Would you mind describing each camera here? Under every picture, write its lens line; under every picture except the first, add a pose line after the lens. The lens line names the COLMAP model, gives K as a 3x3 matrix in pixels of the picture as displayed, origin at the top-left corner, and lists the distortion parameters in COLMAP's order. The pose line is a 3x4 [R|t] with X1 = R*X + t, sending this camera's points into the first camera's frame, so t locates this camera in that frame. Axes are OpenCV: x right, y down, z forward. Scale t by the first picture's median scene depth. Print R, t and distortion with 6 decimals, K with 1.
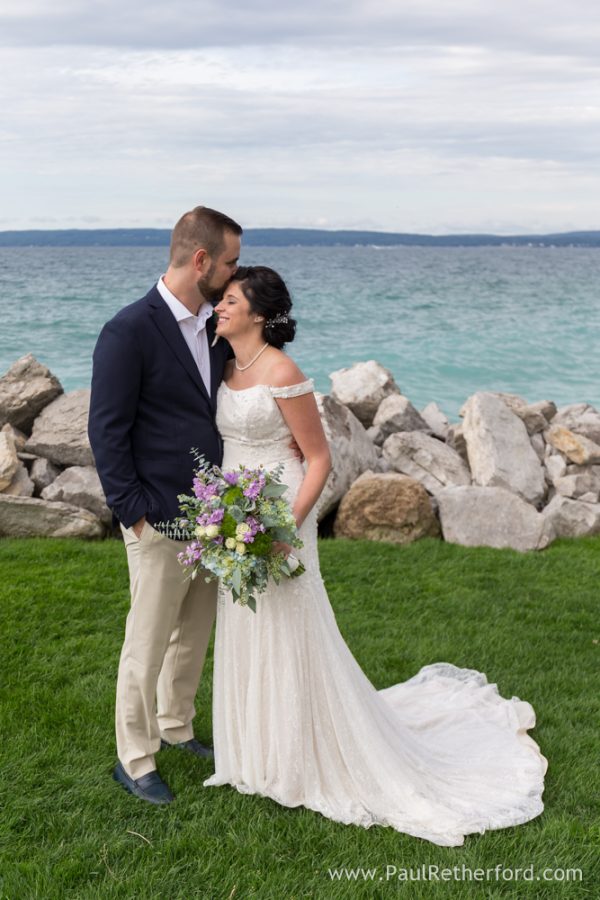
lens RADIAL K [[643.9, 0, 300.0], [0, 643.9, 450.0], [0, 0, 1]] dist [-0.045601, 0.003753]
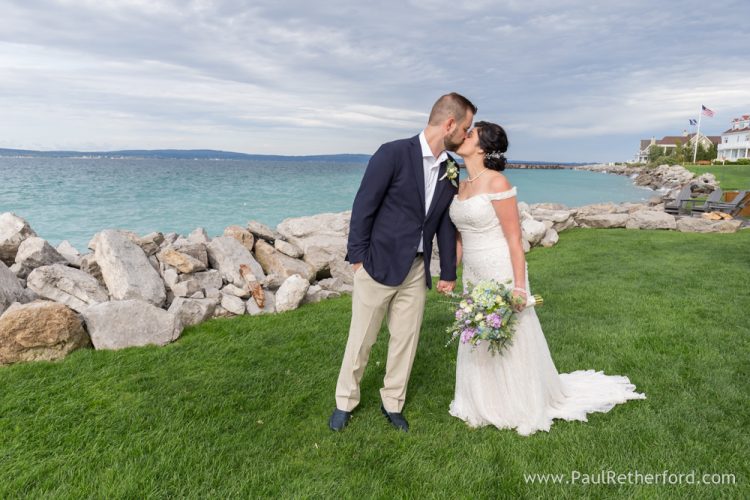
lens RADIAL K [[536.6, 0, 408.7], [0, 536.6, 250.8], [0, 0, 1]] dist [-0.045601, 0.003753]
pose [[0.720776, -0.098288, 0.686165, -0.023457], [0.120833, 0.992556, 0.015249, 0.012023], [-0.682555, 0.071920, 0.727286, -0.202274]]
